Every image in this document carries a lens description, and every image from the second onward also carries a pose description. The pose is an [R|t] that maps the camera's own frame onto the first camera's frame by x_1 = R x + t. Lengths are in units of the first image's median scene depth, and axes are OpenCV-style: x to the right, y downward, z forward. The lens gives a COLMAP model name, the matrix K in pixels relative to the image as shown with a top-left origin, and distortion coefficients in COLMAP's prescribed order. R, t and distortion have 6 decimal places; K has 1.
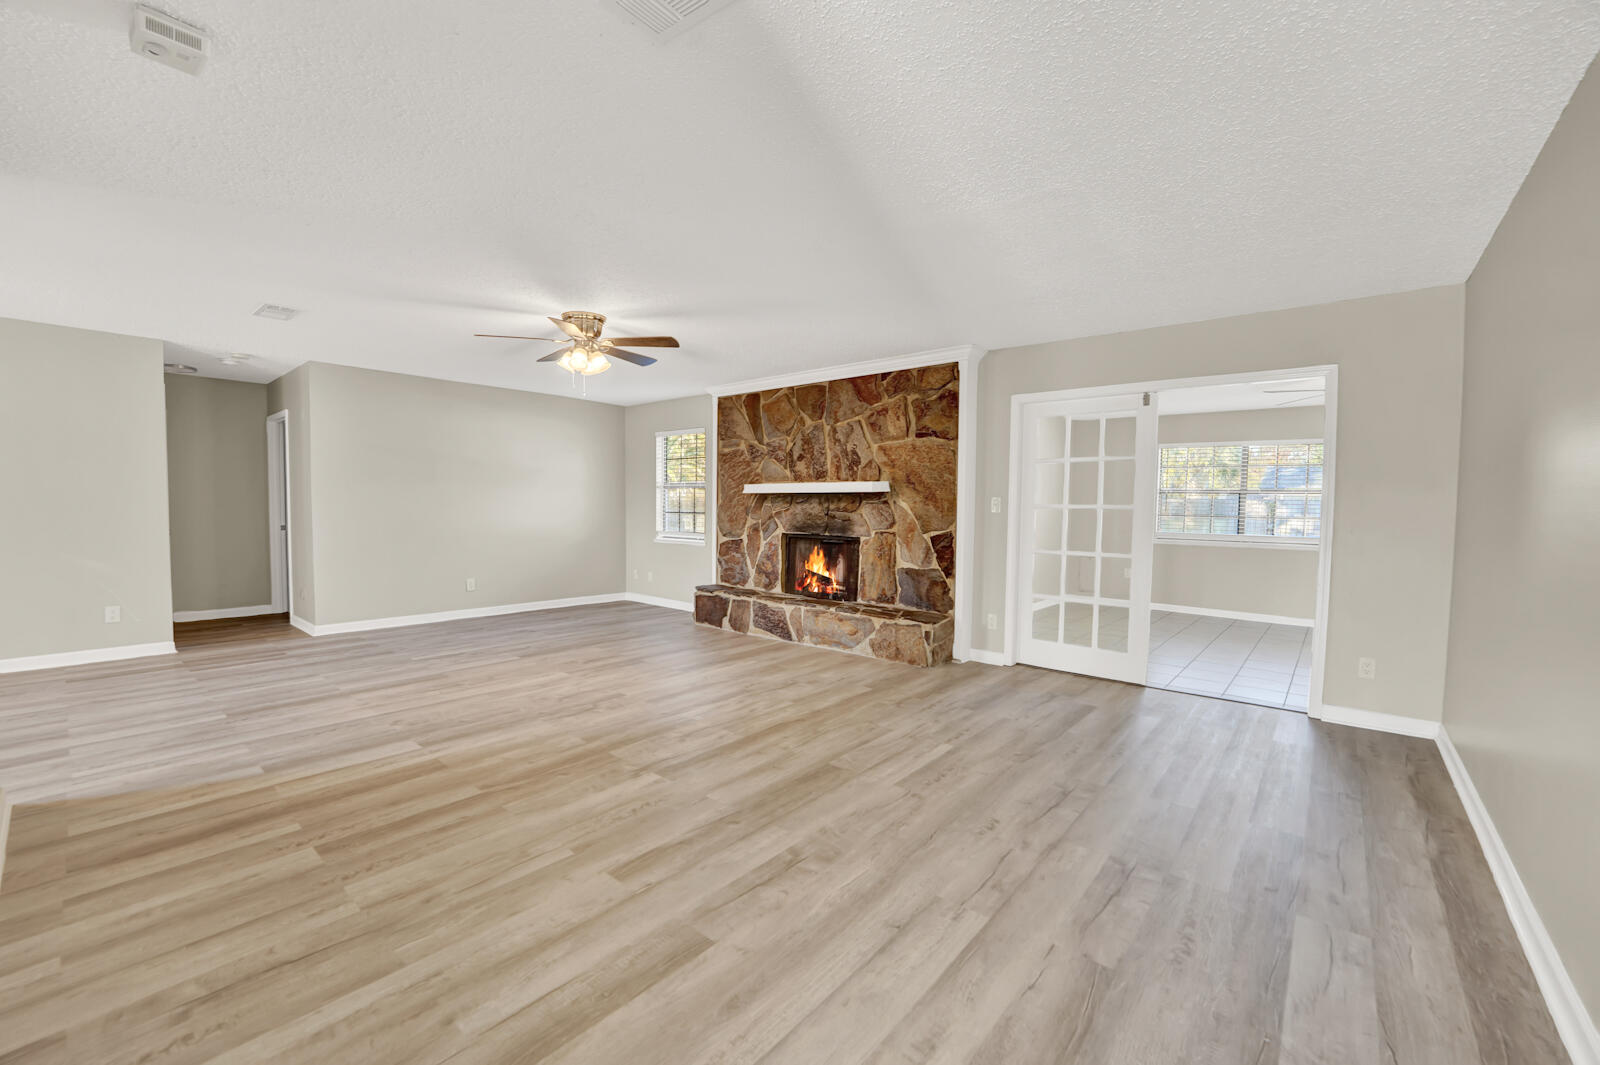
lens RADIAL K [[648.4, 0, 790.3], [0, 648.4, 536.9], [0, 0, 1]] dist [-0.024164, 0.000107]
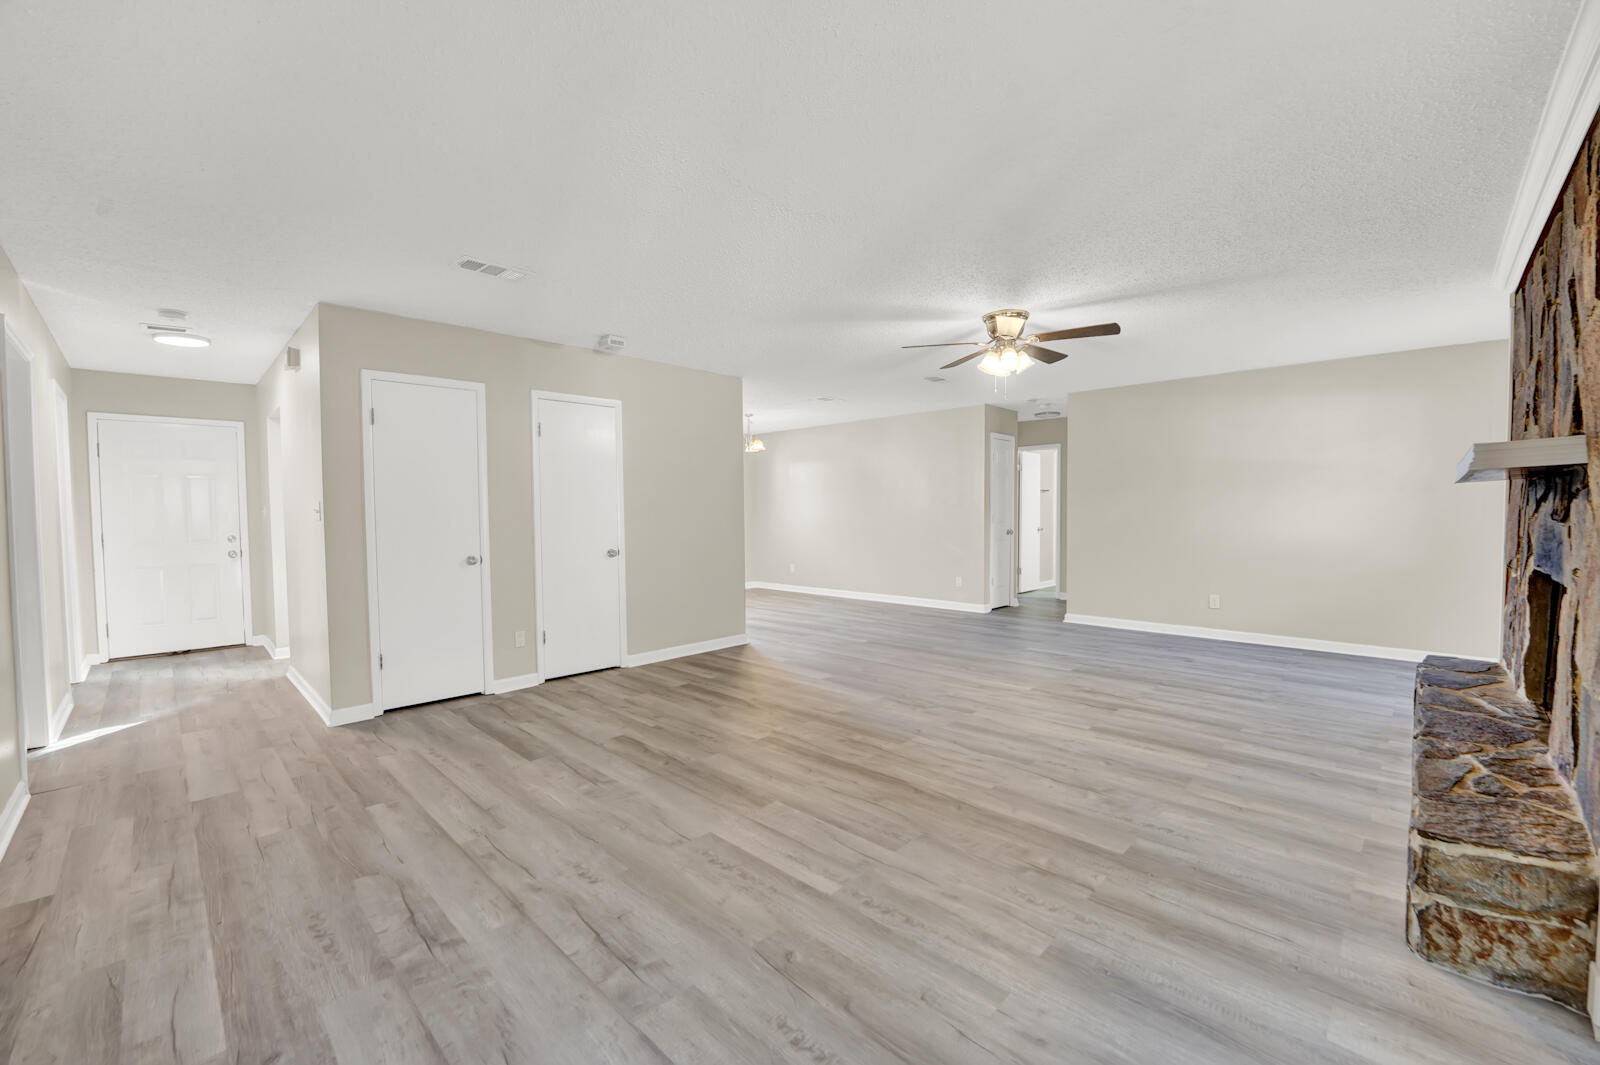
lens RADIAL K [[648.4, 0, 790.3], [0, 648.4, 536.9], [0, 0, 1]] dist [-0.024164, 0.000107]
pose [[-0.072520, 0.028704, -0.996954, 0.525124], [-0.040978, 0.998656, 0.031734, -0.022895], [0.996525, 0.043154, -0.071247, 0.602719]]
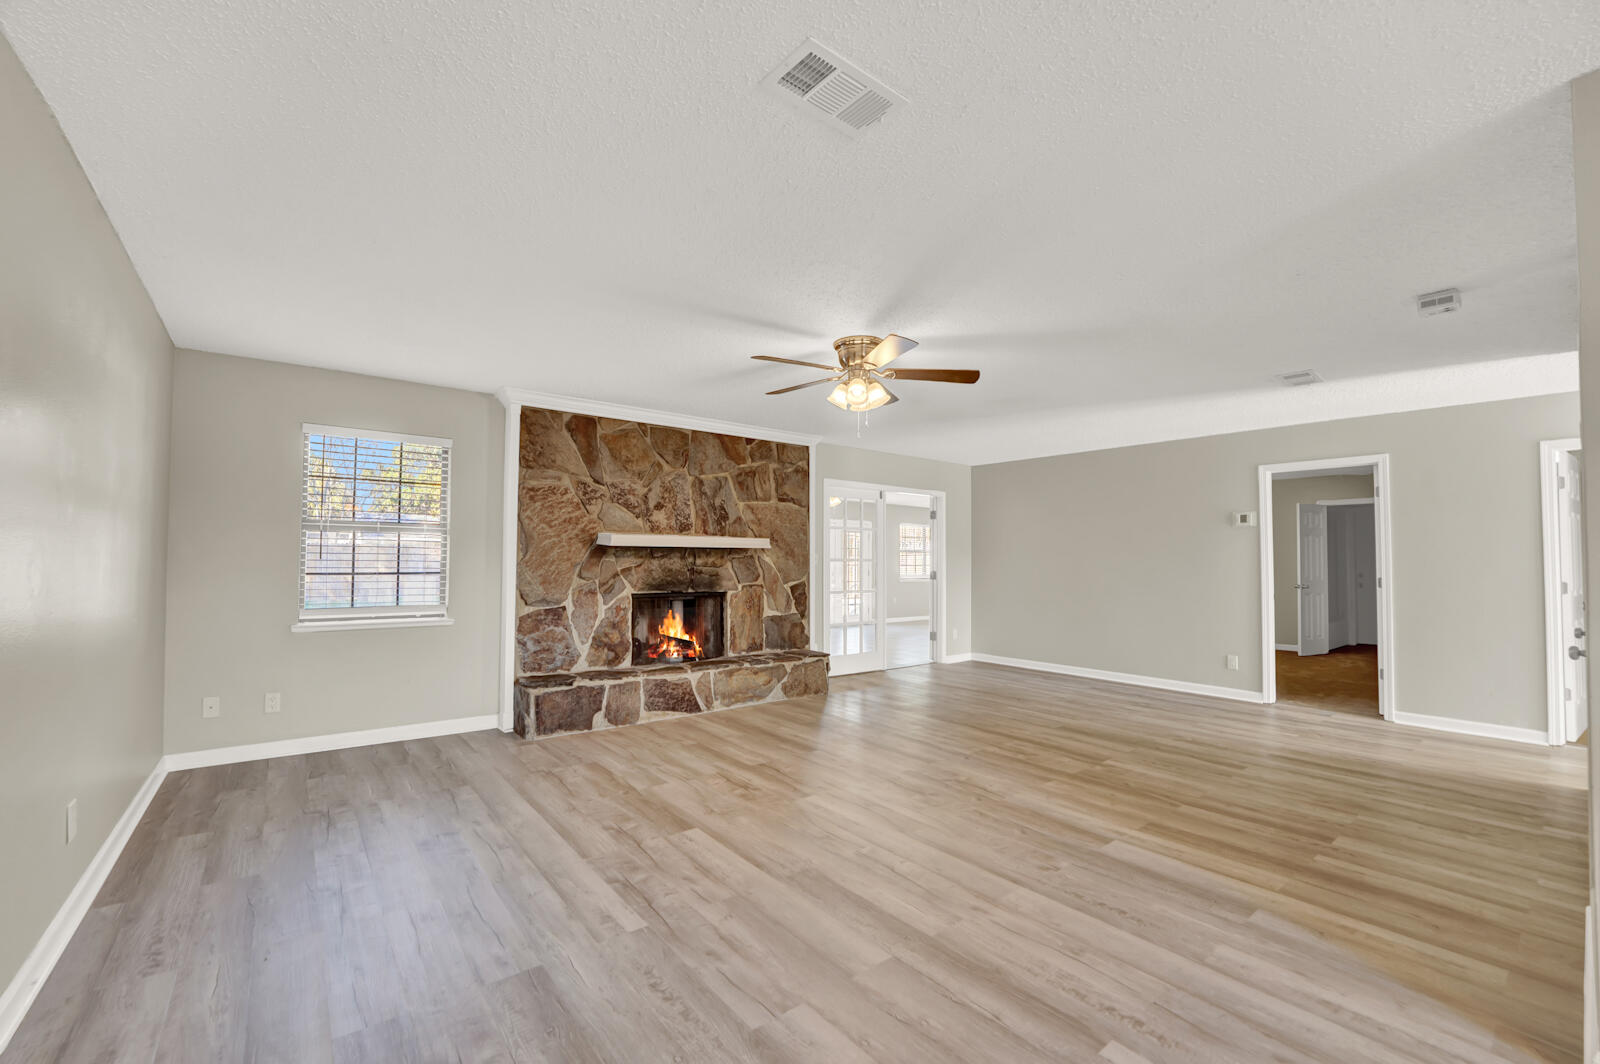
lens RADIAL K [[651.2, 0, 786.4], [0, 651.2, 534.3], [0, 0, 1]] dist [-0.025893, 0.000617]
pose [[0.199583, 0.026975, 0.979509, -0.918826], [0.042102, 0.998462, -0.036076, -0.050546], [-0.978976, 0.048440, 0.198141, 0.738184]]
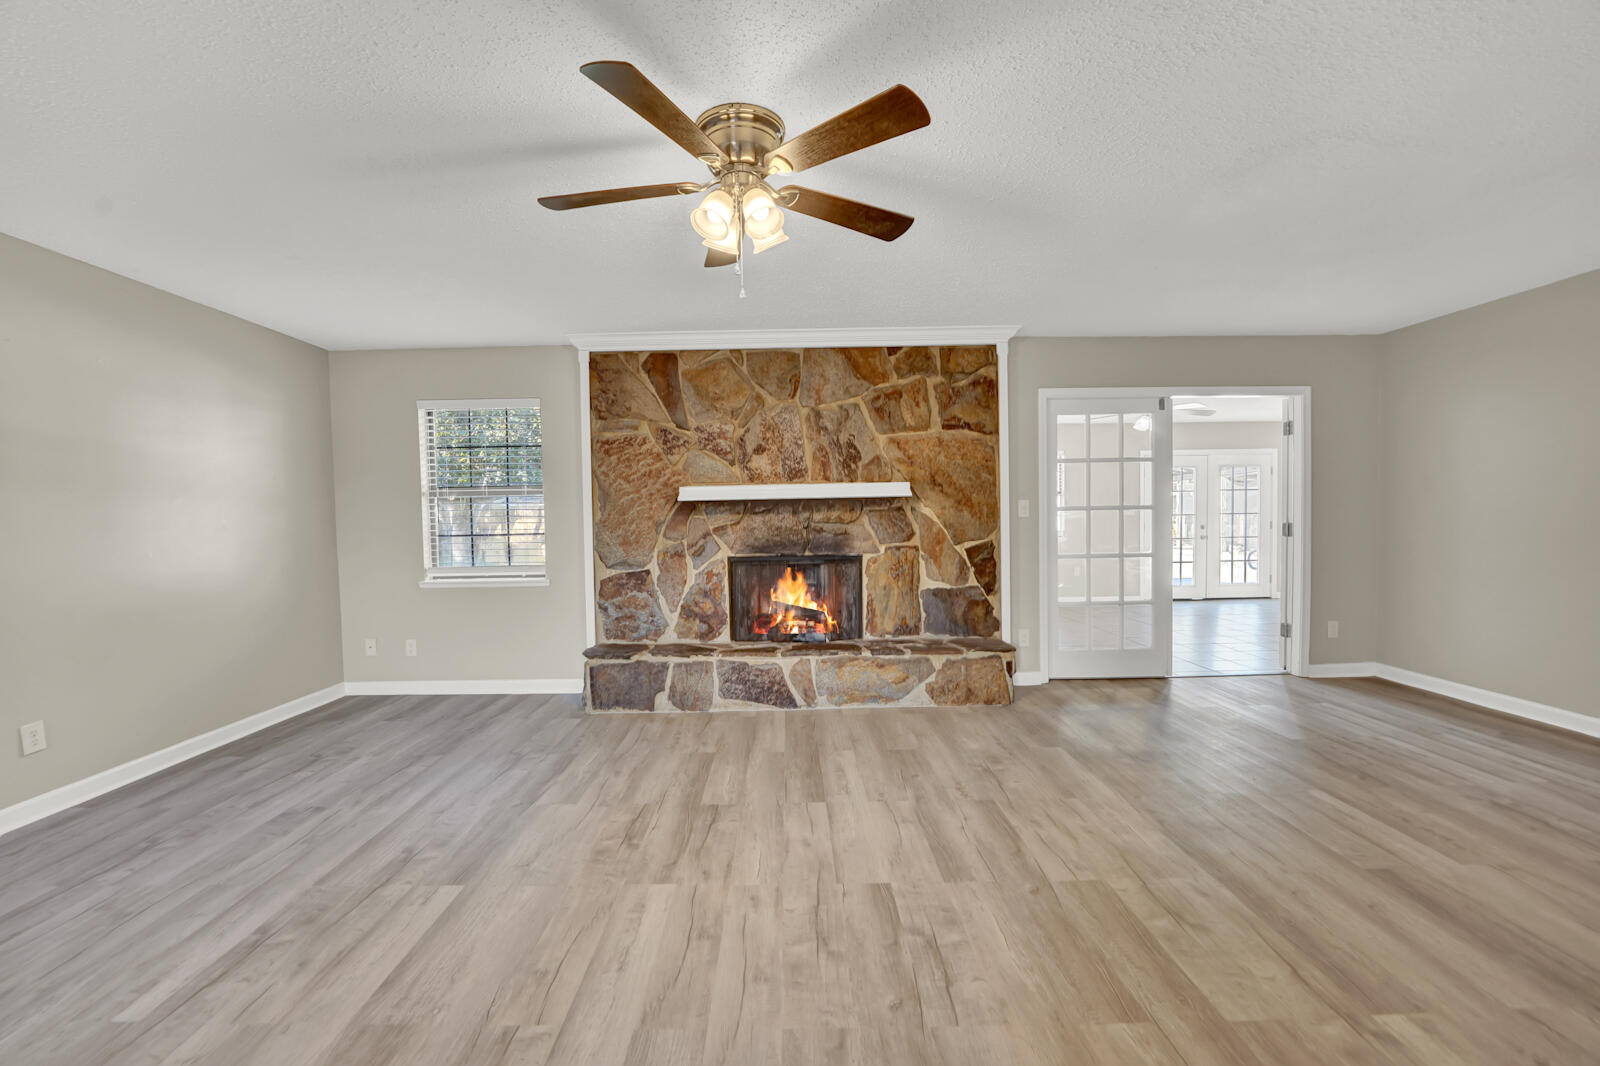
lens RADIAL K [[648.4, 0, 790.3], [0, 648.4, 537.4], [0, 0, 1]] dist [-0.024164, 0.000107]
pose [[0.755737, -0.047923, 0.653120, -0.485184], [0.057783, 0.998309, 0.006389, -0.031726], [-0.652321, 0.032911, 0.757228, 0.493130]]
